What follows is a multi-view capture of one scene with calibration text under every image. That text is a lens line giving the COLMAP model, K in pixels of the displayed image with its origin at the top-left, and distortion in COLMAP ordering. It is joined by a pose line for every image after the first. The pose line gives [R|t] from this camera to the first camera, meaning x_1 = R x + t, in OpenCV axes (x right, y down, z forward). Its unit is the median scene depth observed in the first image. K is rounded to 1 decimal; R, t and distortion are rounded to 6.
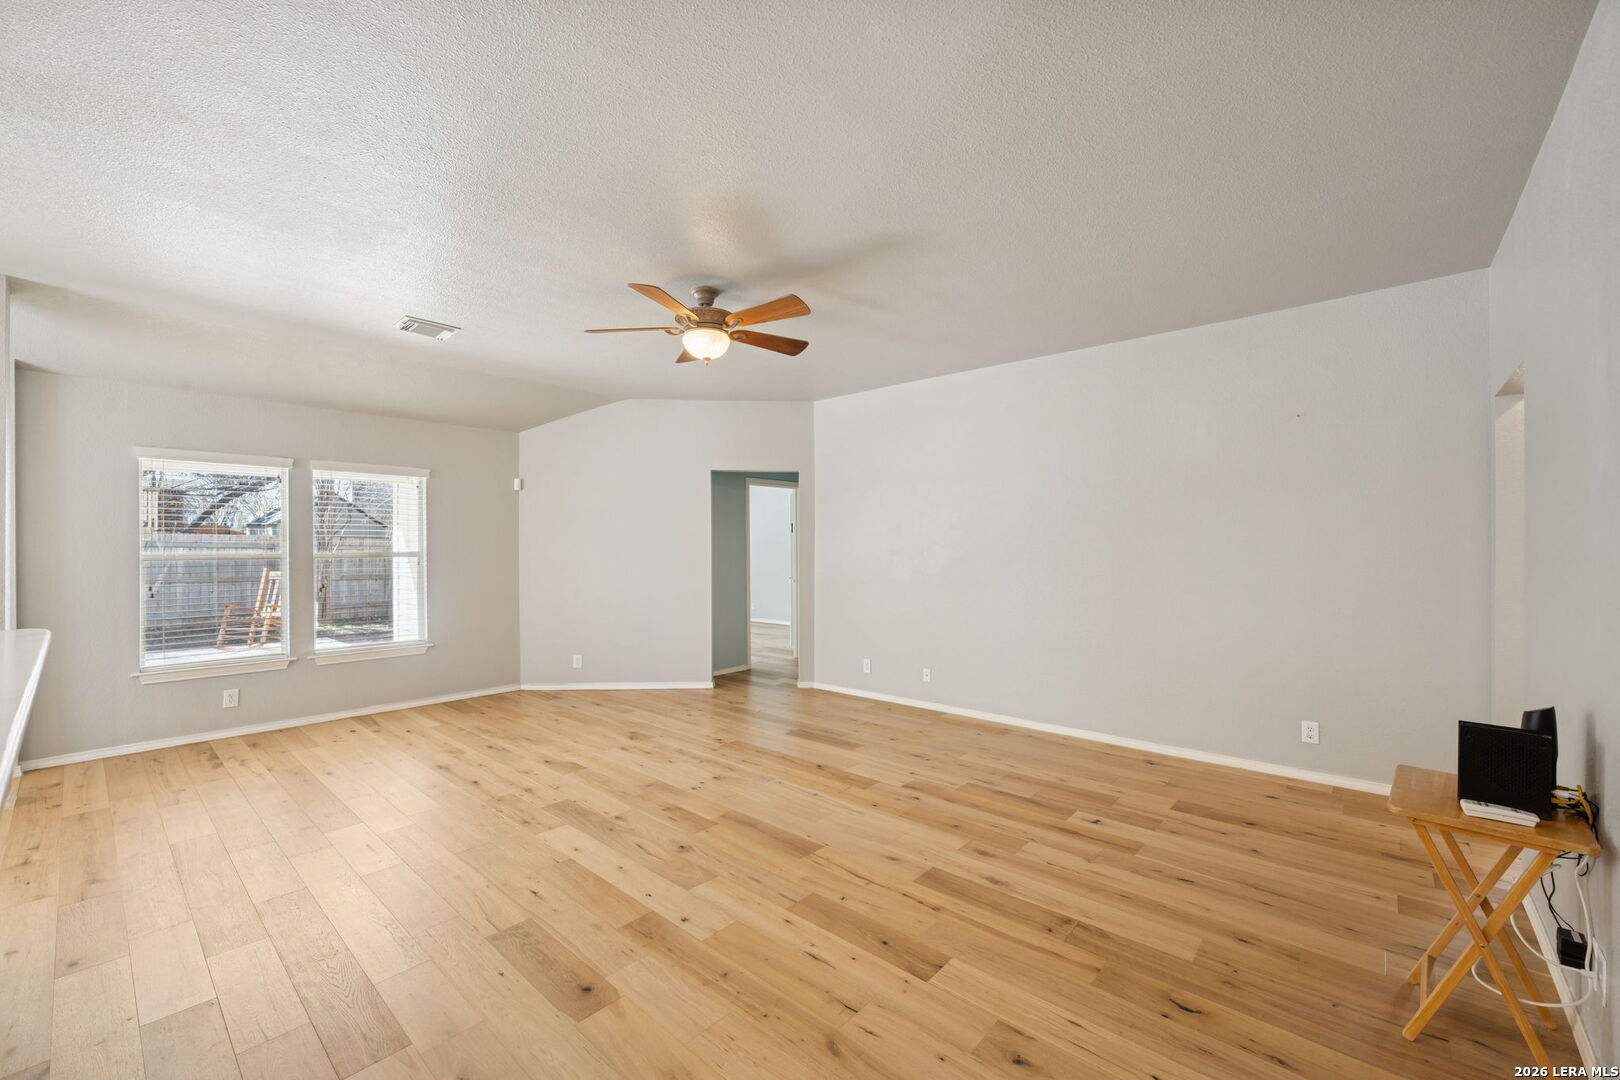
lens RADIAL K [[648.2, 0, 808.9], [0, 648.2, 546.3], [0, 0, 1]] dist [-0.005677, 0.000658]
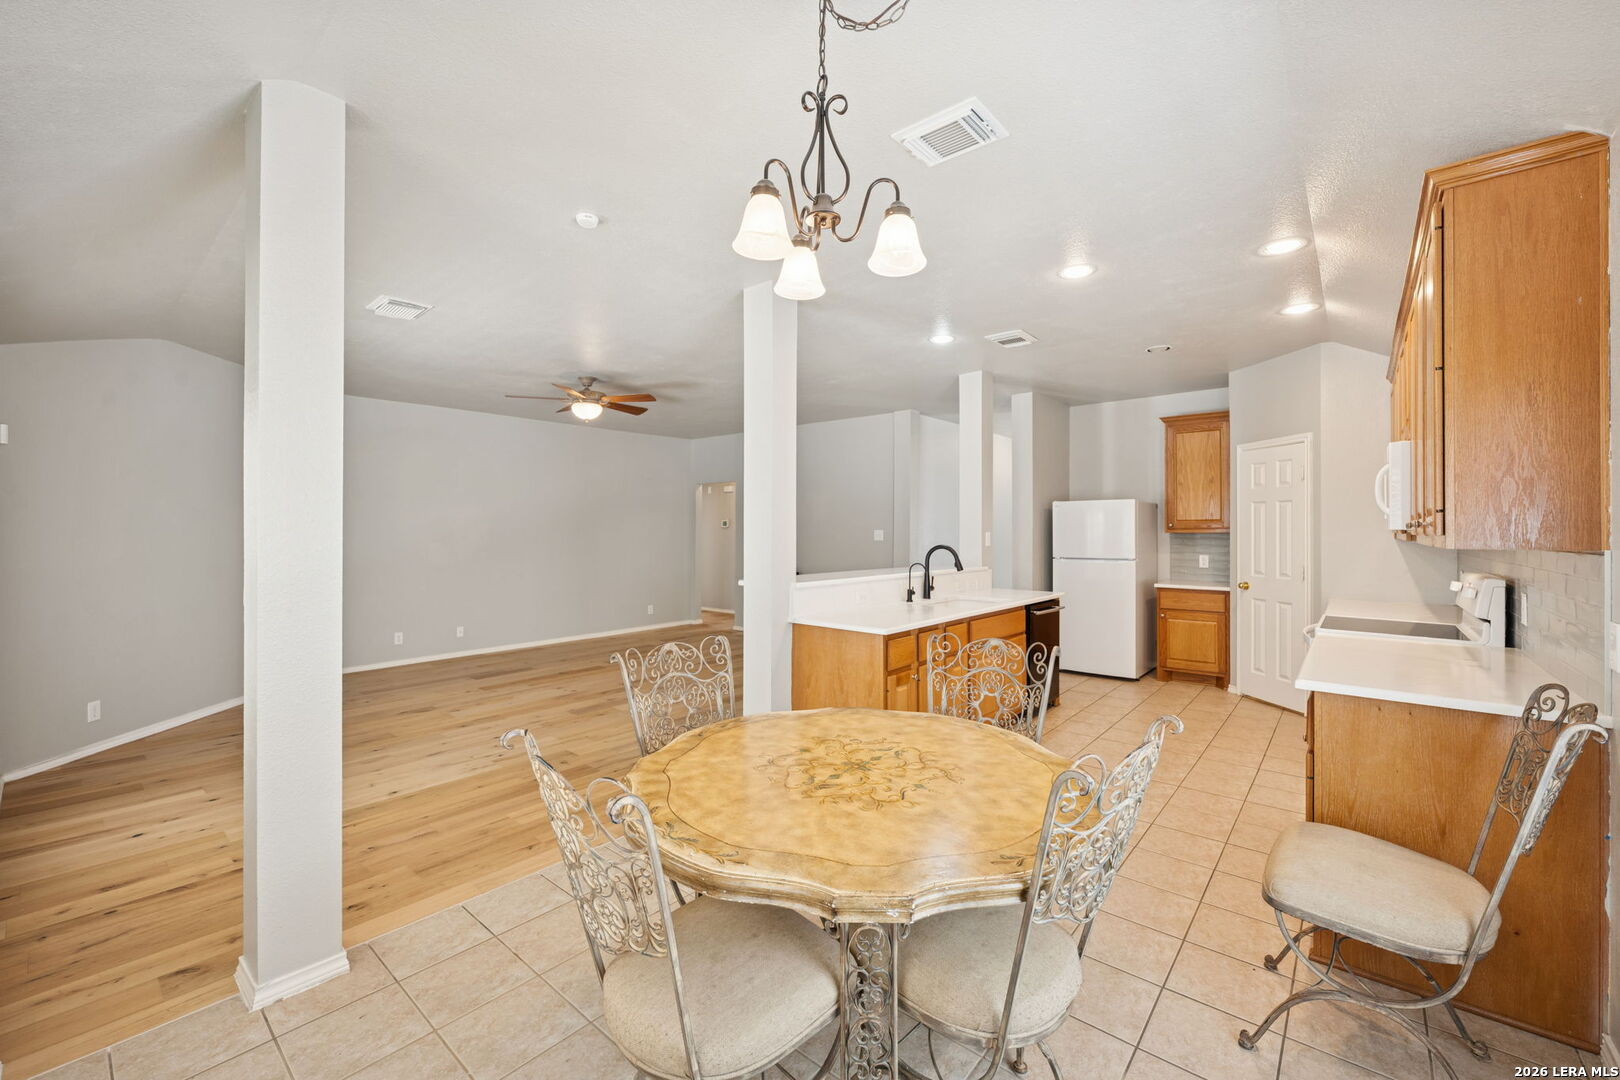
lens RADIAL K [[648.2, 0, 807.6], [0, 648.2, 532.2], [0, 0, 1]] dist [-0.005677, 0.000658]
pose [[-0.023238, -0.001887, 0.999728, -1.090241], [0.003316, 0.999993, 0.001964, -0.005621], [-0.999724, 0.003361, -0.023232, 0.296495]]
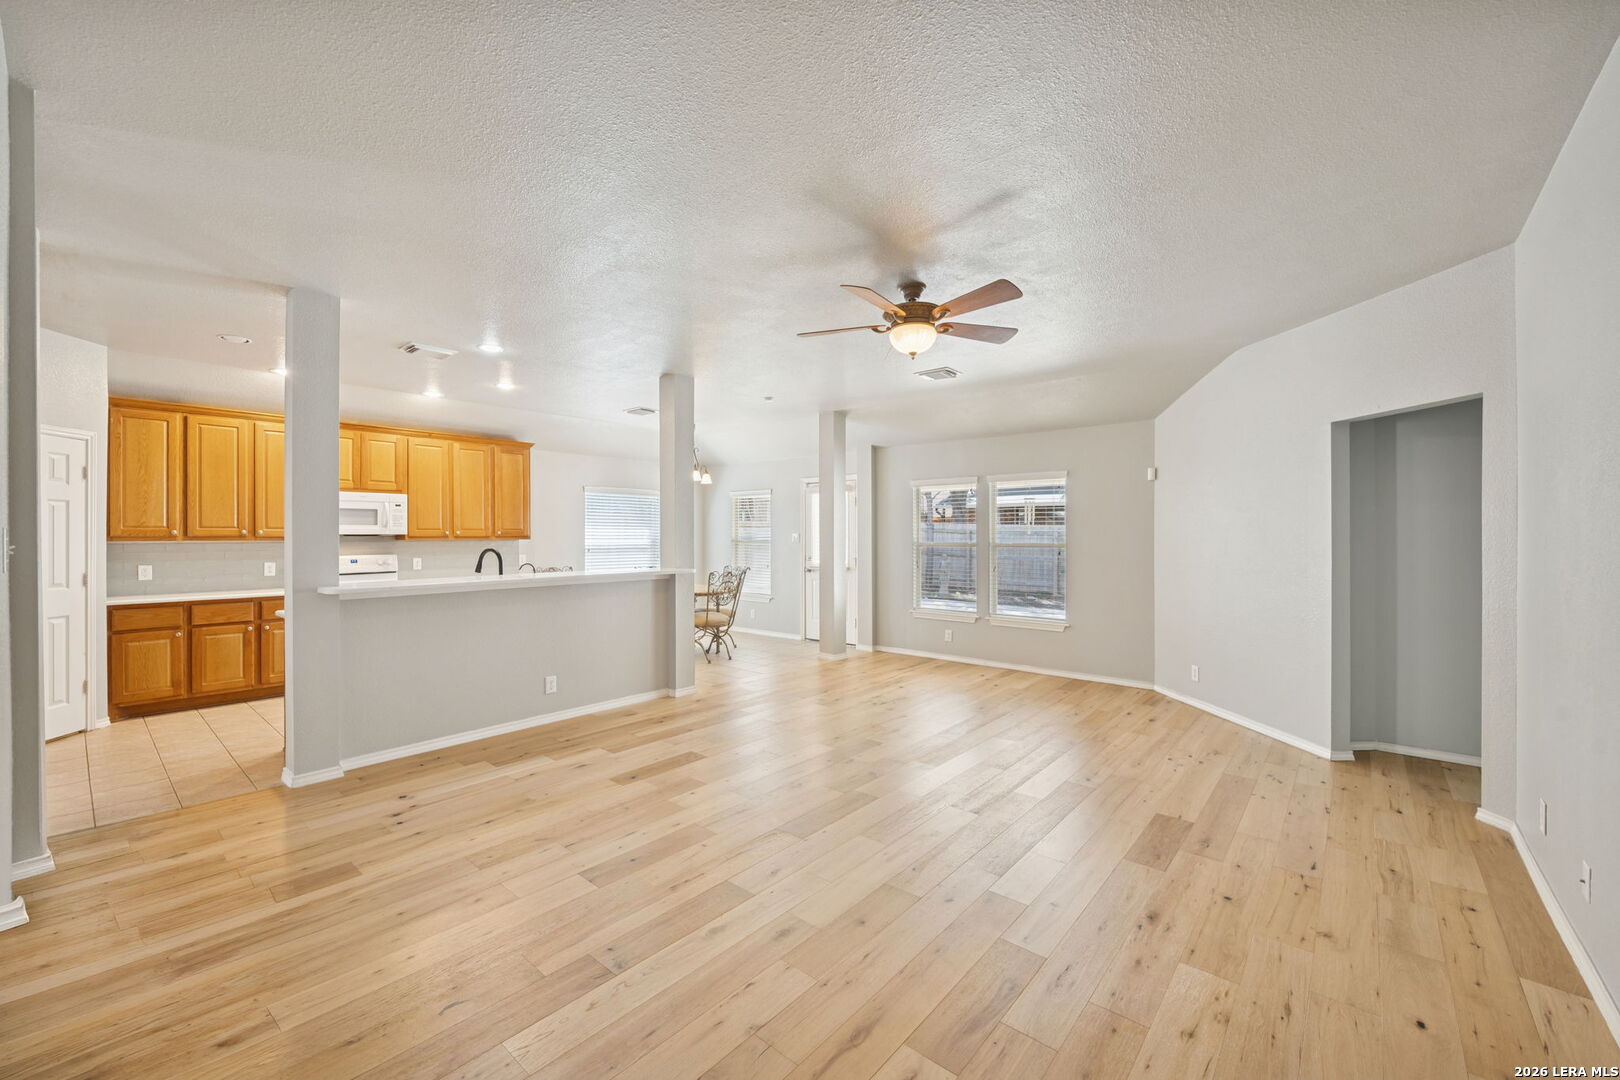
lens RADIAL K [[648.2, 0, 810.1], [0, 648.2, 537.2], [0, 0, 1]] dist [-0.005677, 0.000658]
pose [[0.016302, 0.002229, -0.999865, 0.519037], [-0.002160, 0.999995, 0.002194, -0.003342], [0.999865, 0.002124, 0.016307, 0.502582]]
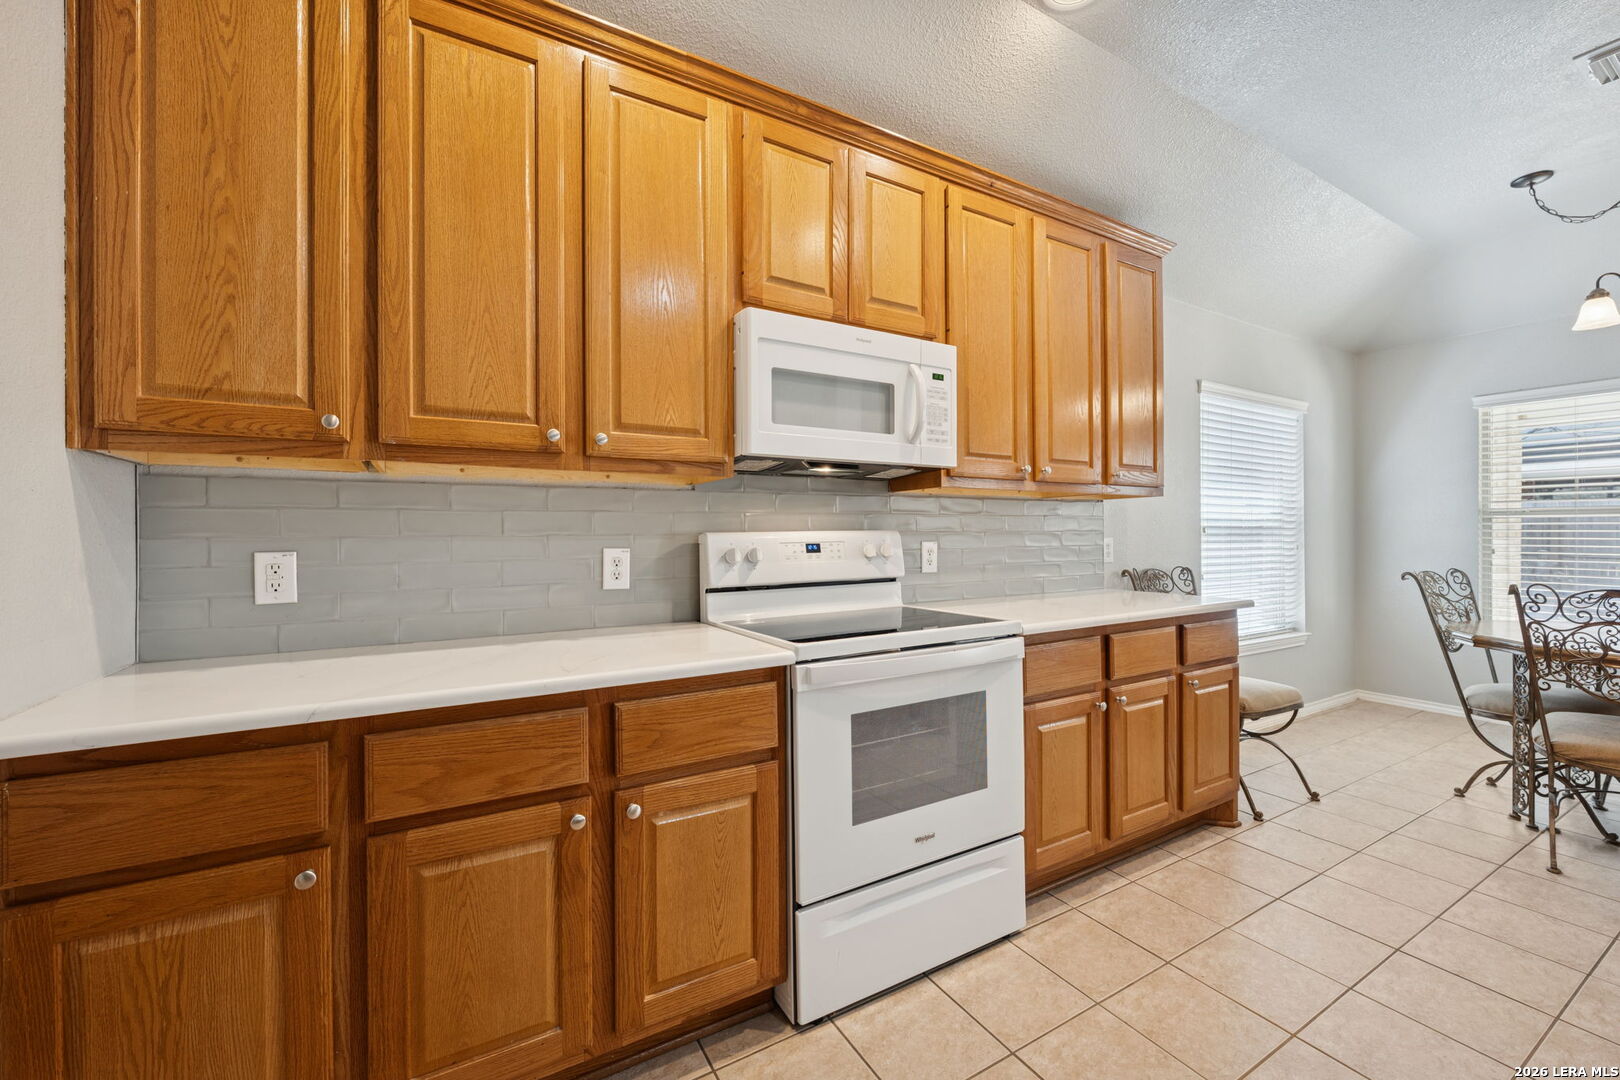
lens RADIAL K [[648.2, 0, 812.7], [0, 648.2, 536.5], [0, 0, 1]] dist [-0.005677, 0.000658]
pose [[-0.303367, 0.005241, -0.952859, 0.347635], [0.000390, 0.999985, 0.005376, 0.004937], [0.952874, 0.001259, -0.303365, 0.355763]]
